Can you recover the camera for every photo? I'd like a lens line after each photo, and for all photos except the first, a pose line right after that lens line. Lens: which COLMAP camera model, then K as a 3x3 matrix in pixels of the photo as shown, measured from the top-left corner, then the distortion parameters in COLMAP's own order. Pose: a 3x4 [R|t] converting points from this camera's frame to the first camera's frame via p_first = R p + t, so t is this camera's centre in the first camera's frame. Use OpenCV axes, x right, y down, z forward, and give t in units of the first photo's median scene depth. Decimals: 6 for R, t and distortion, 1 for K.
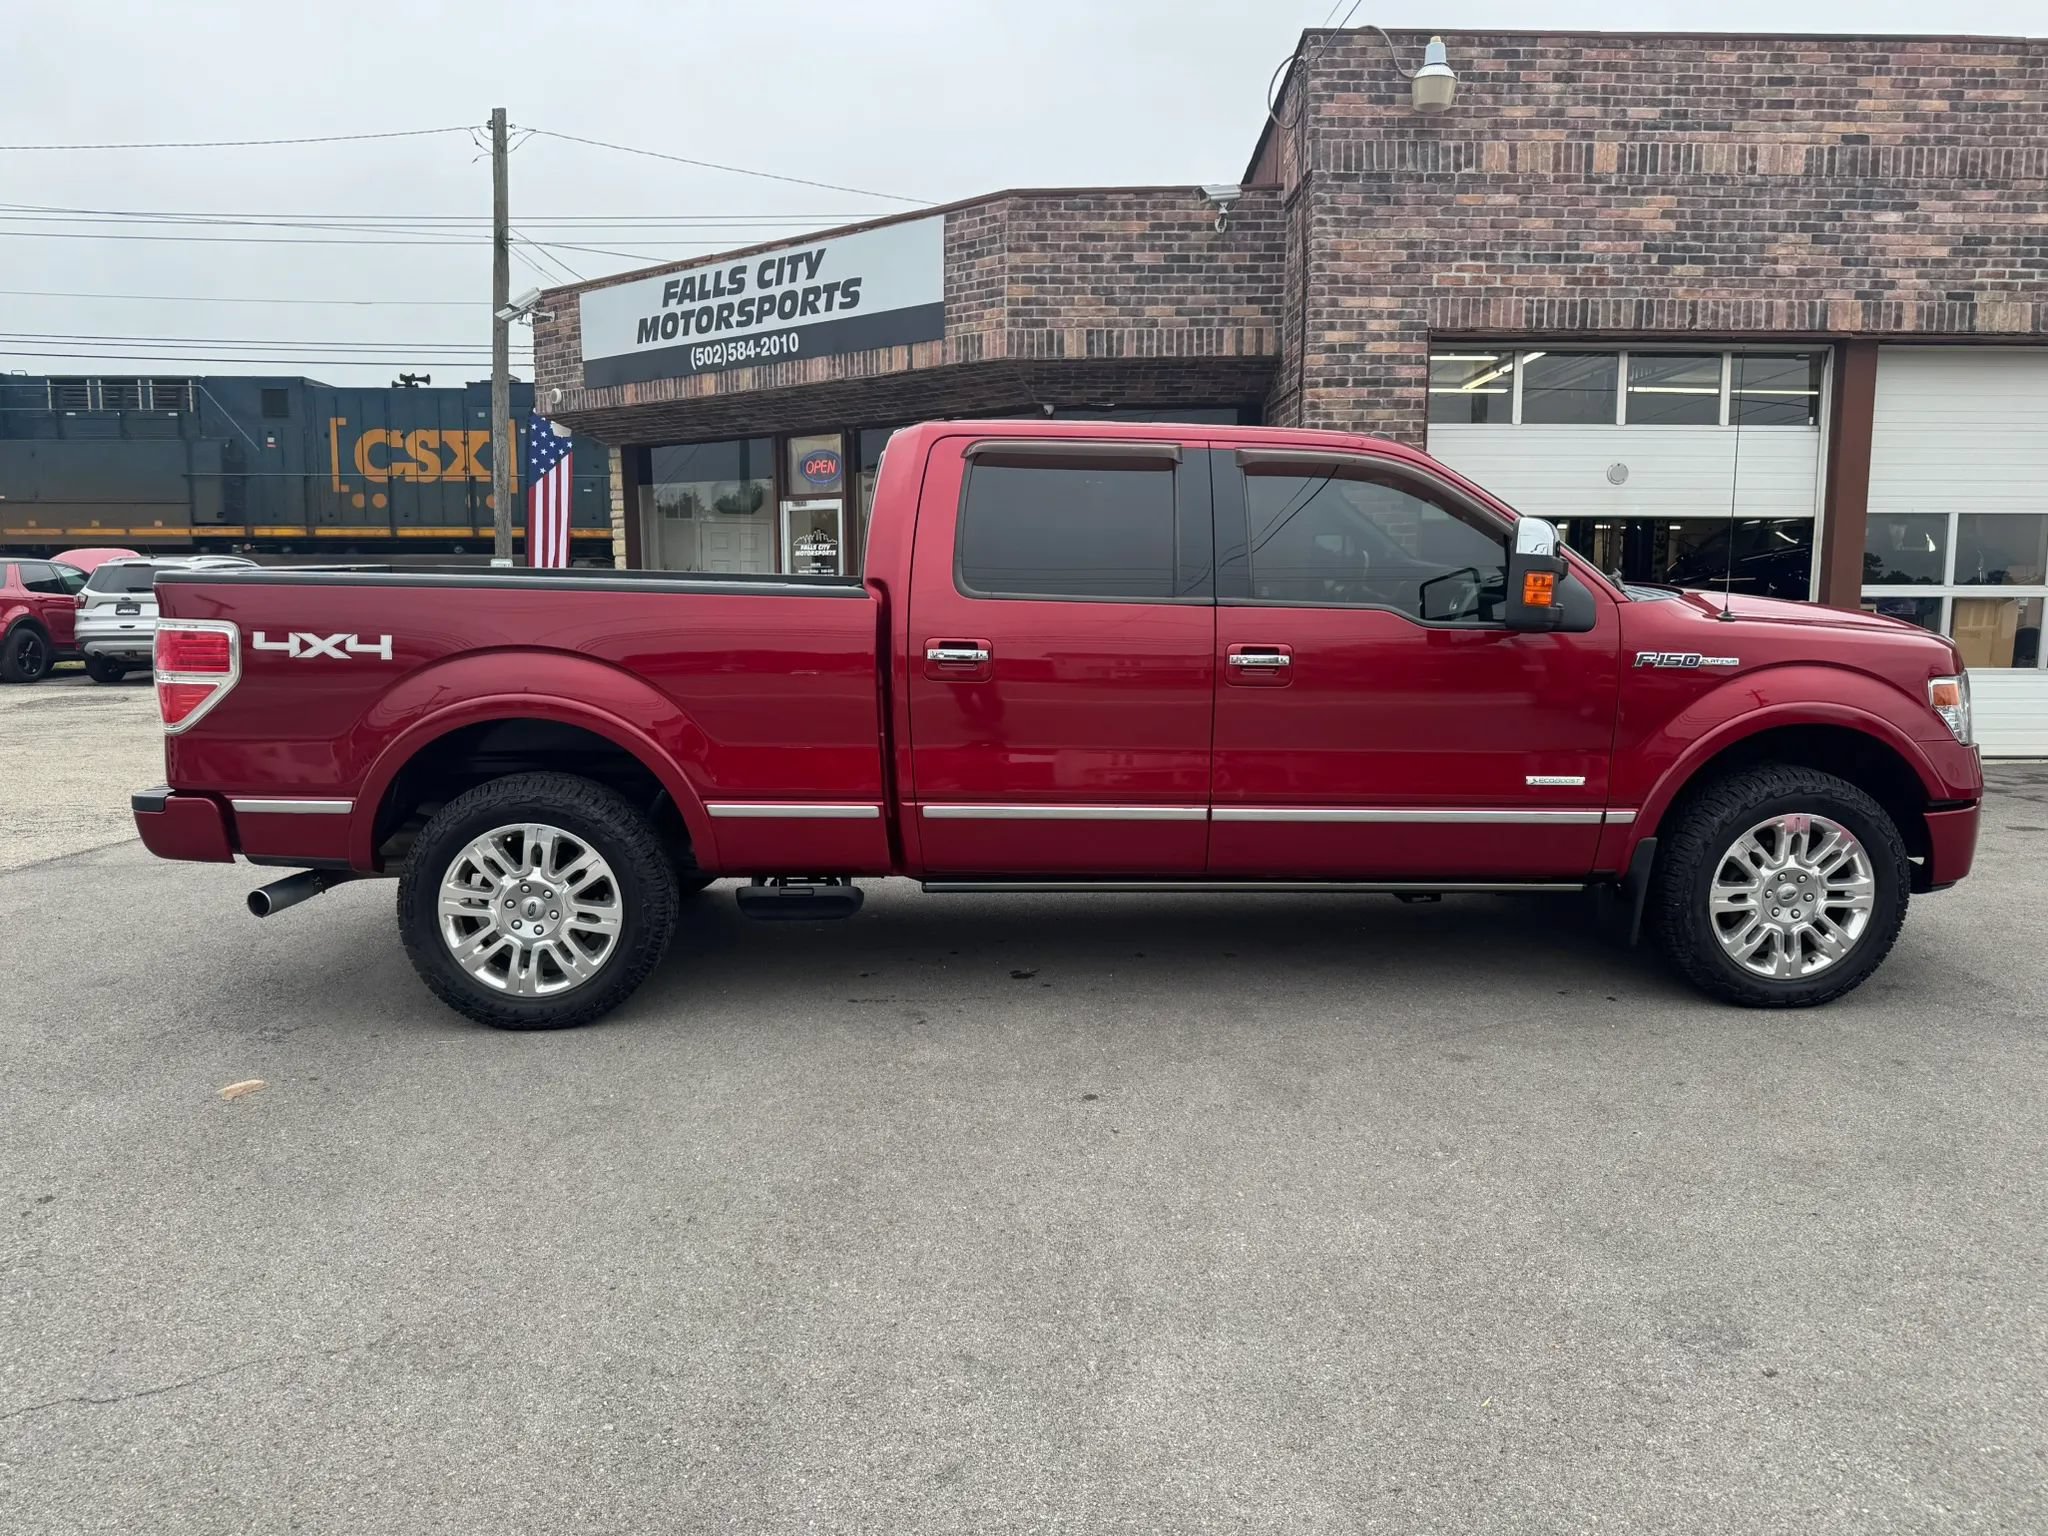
lens RADIAL K [[1442.8, 0, 1035.2], [0, 1442.8, 791.0], [0, 0, 1]] dist [0.048143, -0.065599]
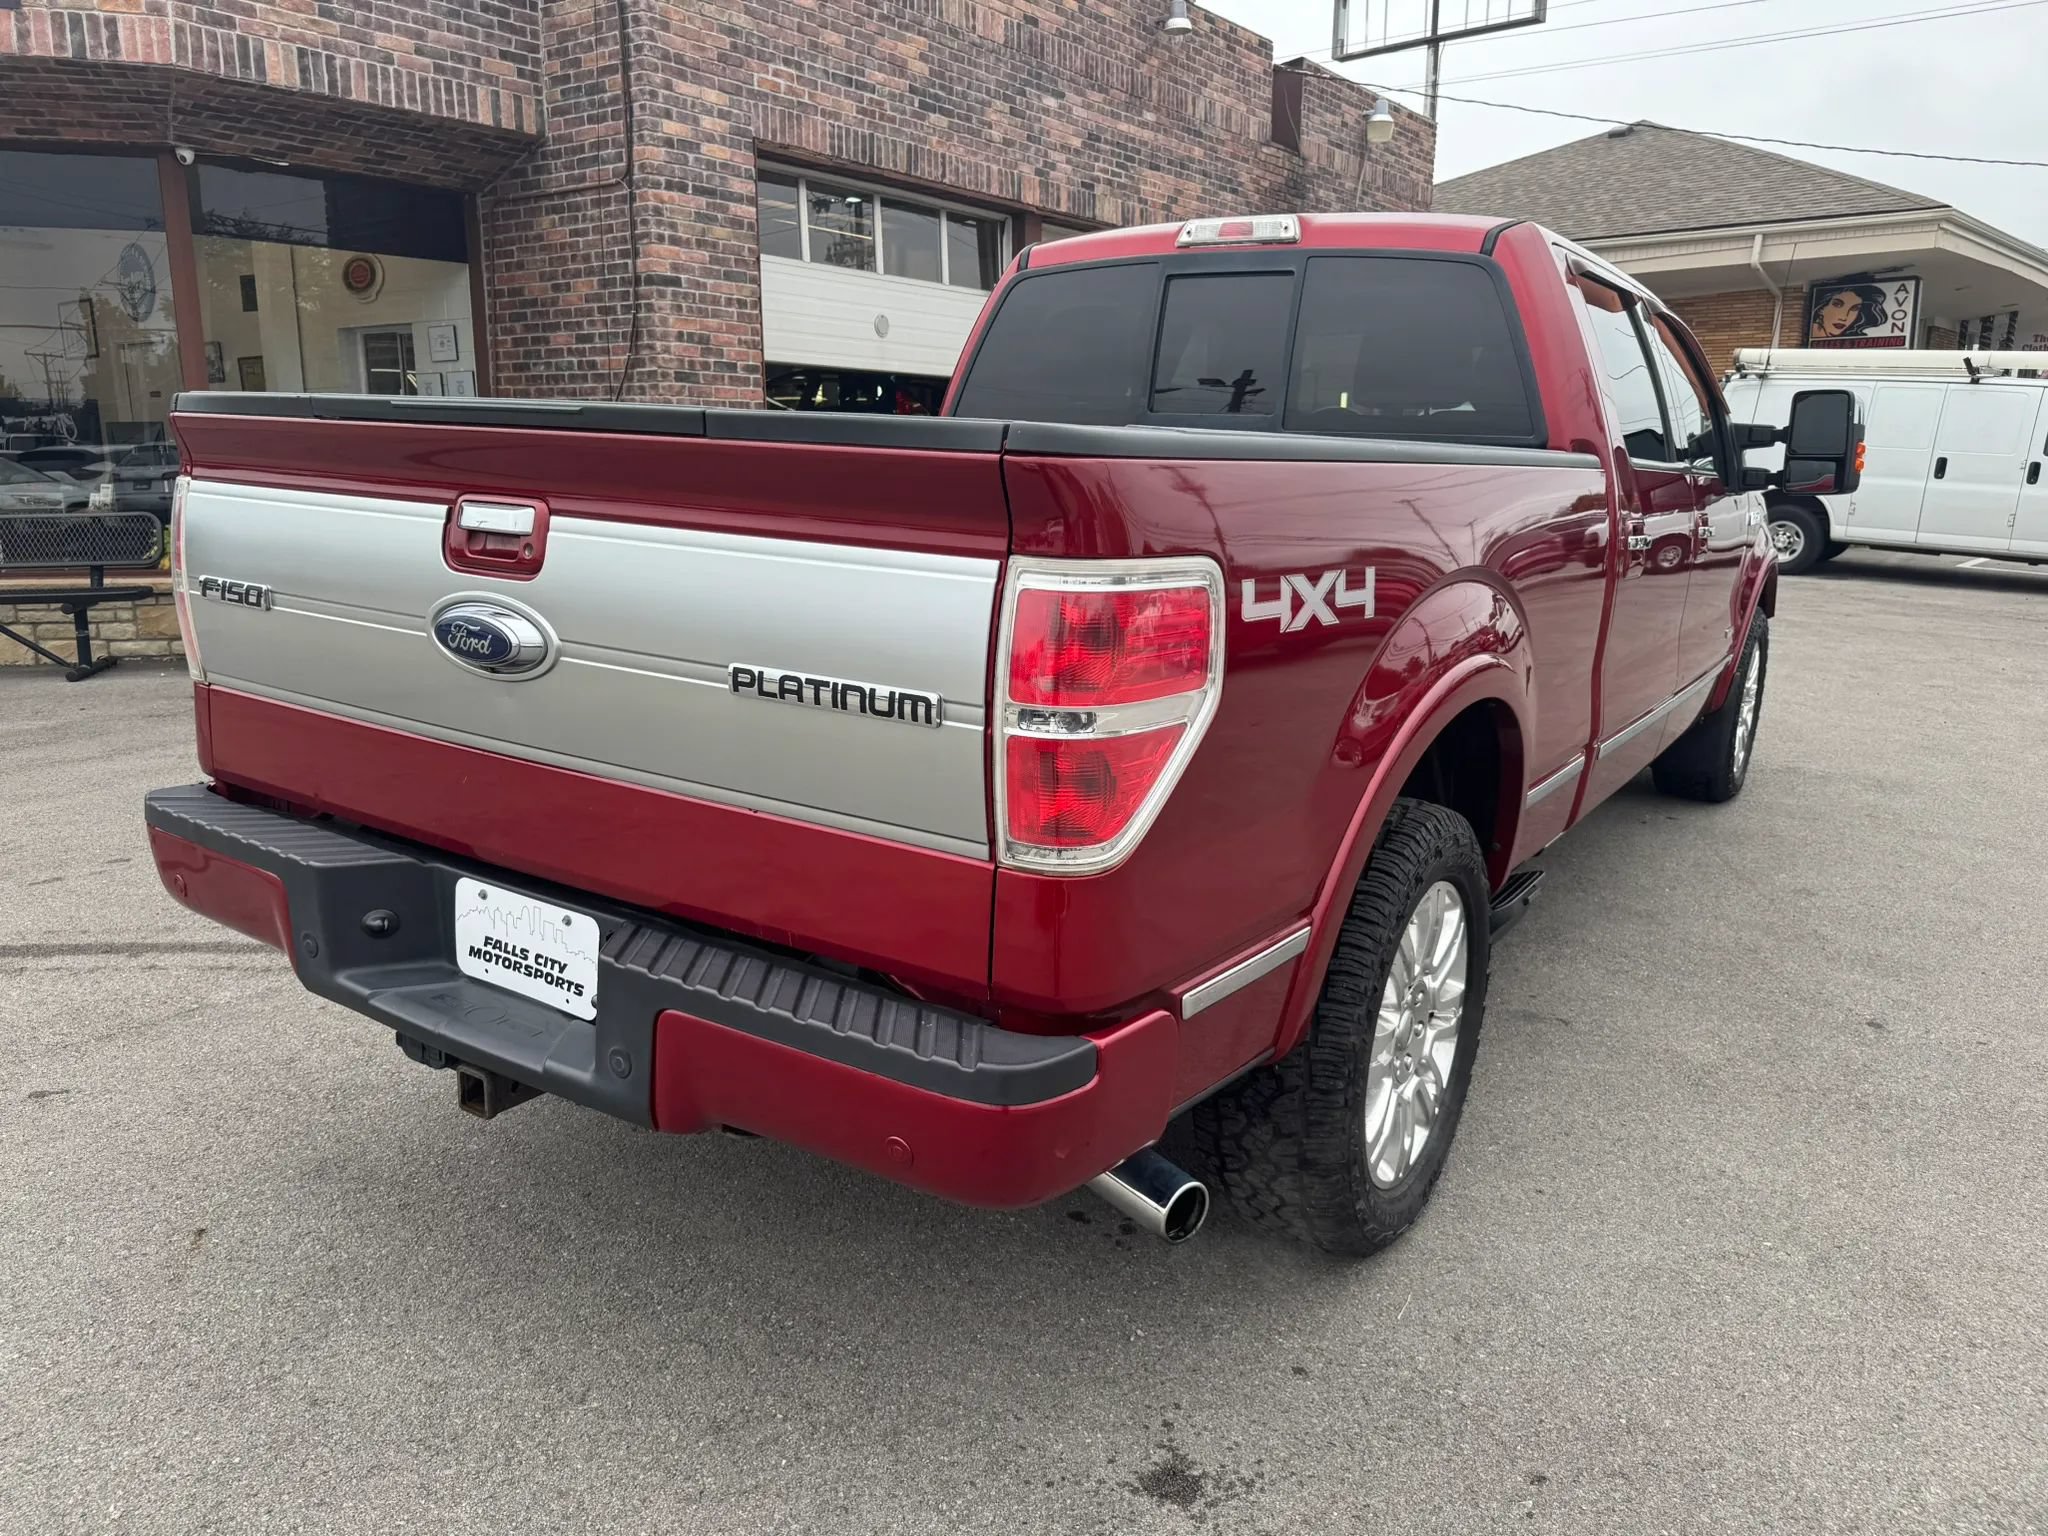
lens RADIAL K [[1451.6, 0, 1024.6], [0, 1451.6, 780.2], [0, 0, 1]] dist [0.019268, -0.025210]
pose [[0.596334, -0.177969, 0.782760, -0.382136], [0.101316, 0.984003, 0.146537, -0.050922], [-0.796317, -0.008079, 0.604826, 0.339702]]
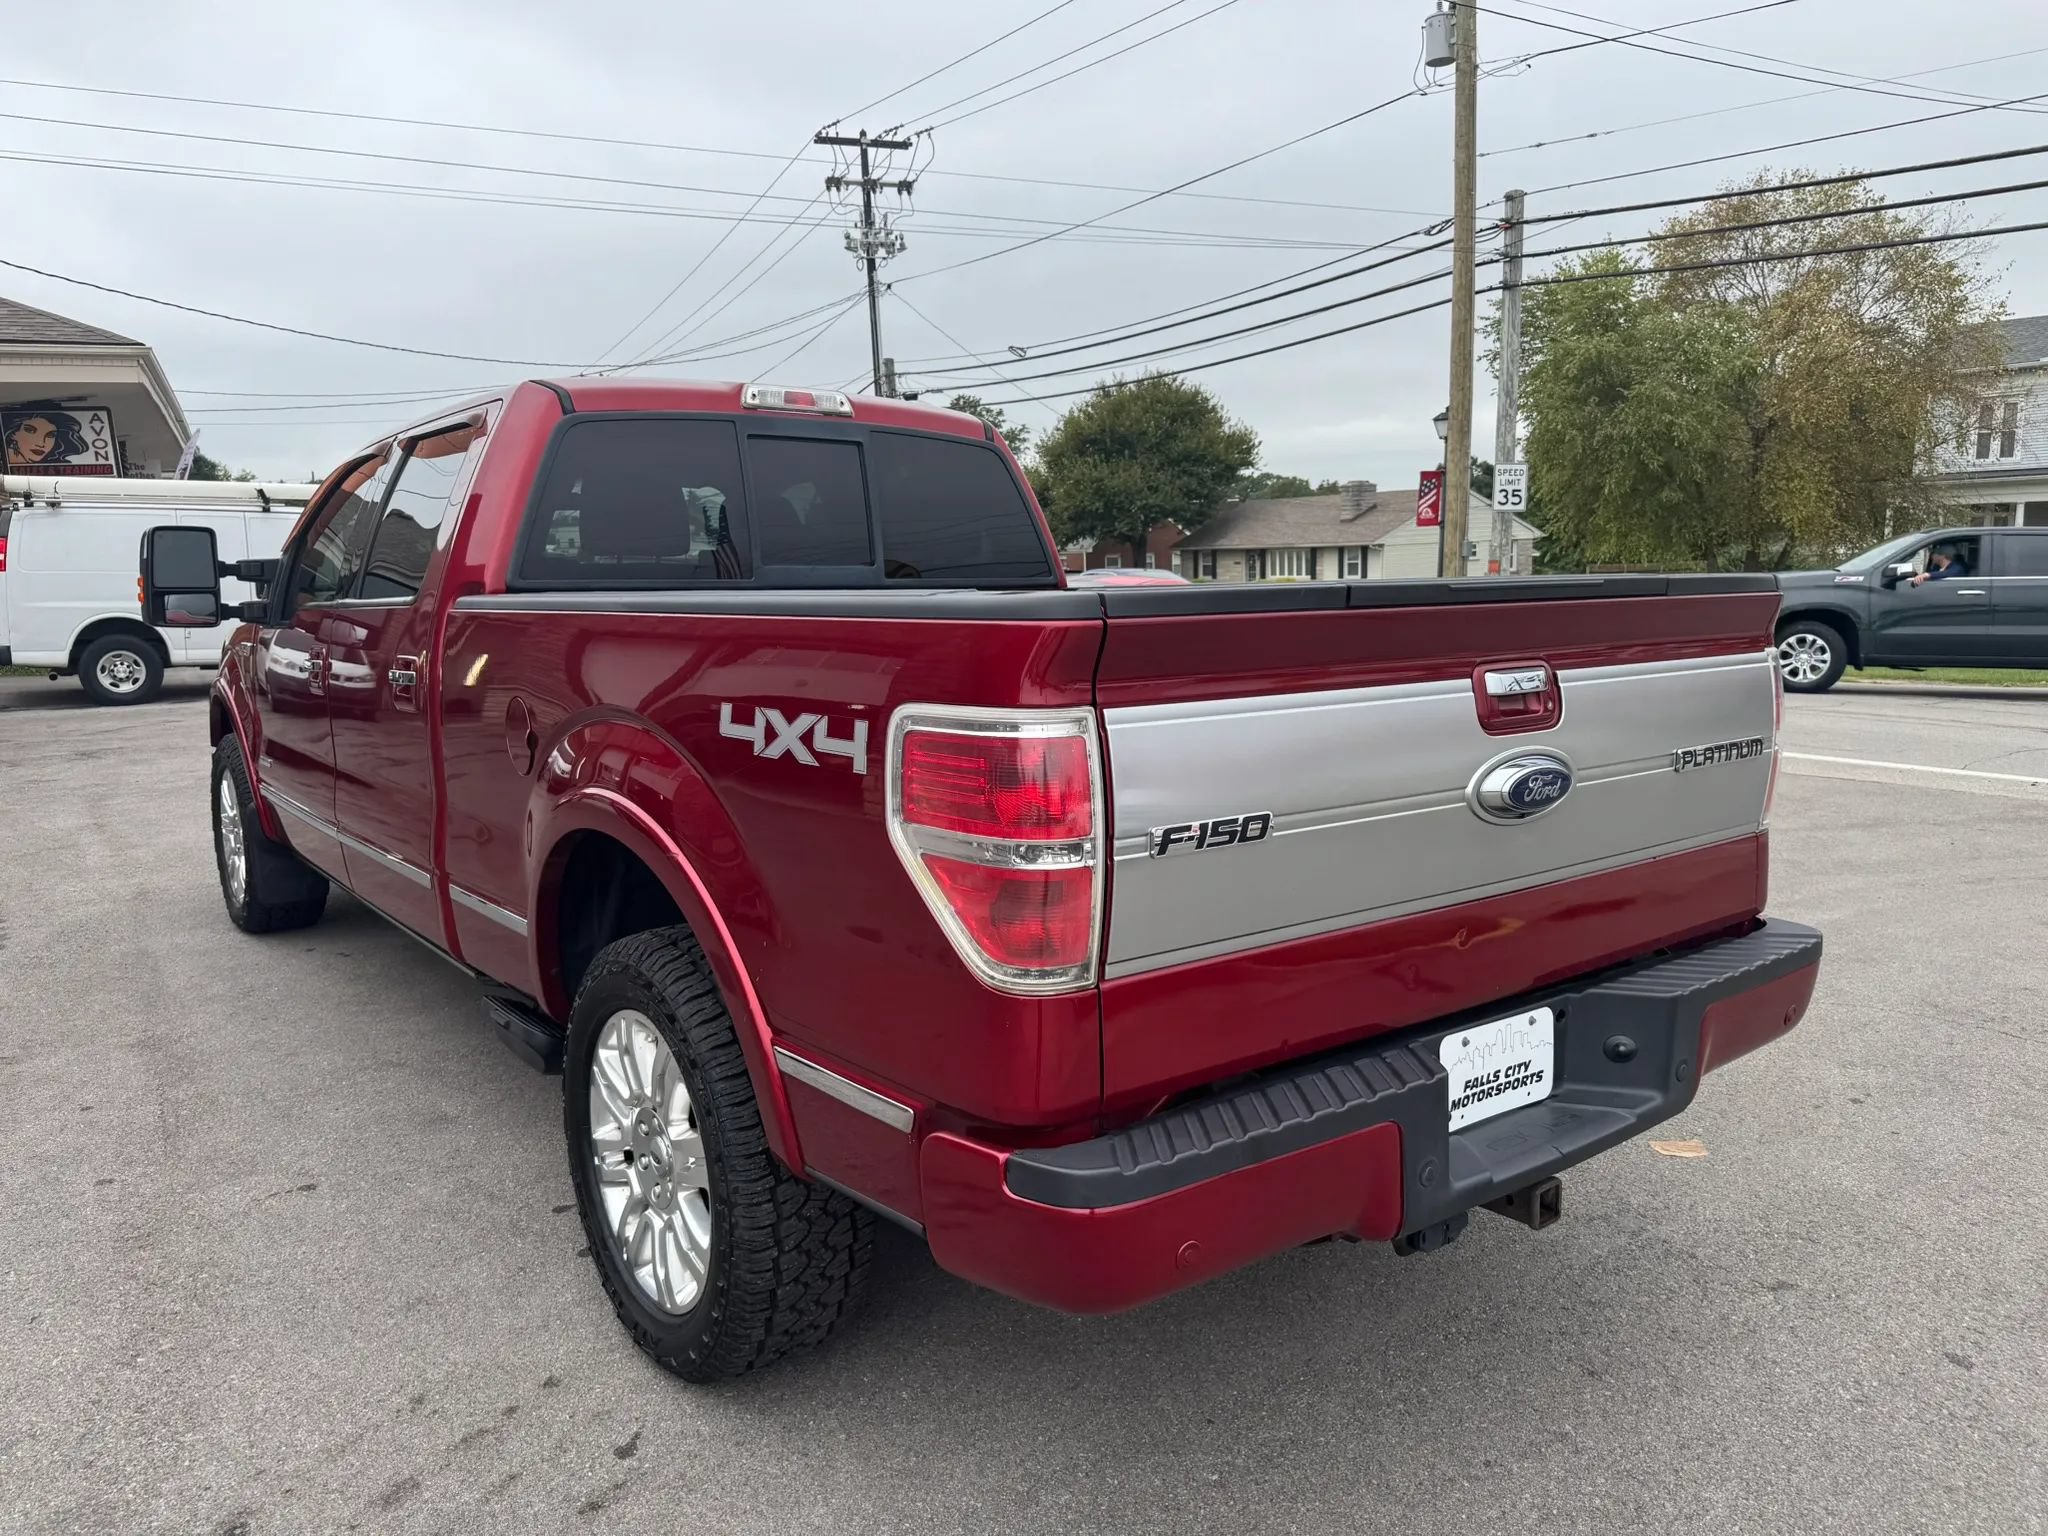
lens RADIAL K [[1451.6, 0, 1011.7], [0, 1451.6, 776.9], [0, 0, 1]] dist [0.019268, -0.025210]
pose [[-0.558466, -0.119565, 0.820865, -0.404679], [0.141590, 0.961297, 0.236349, -0.112009], [-0.817354, 0.248219, -0.519922, 0.689766]]
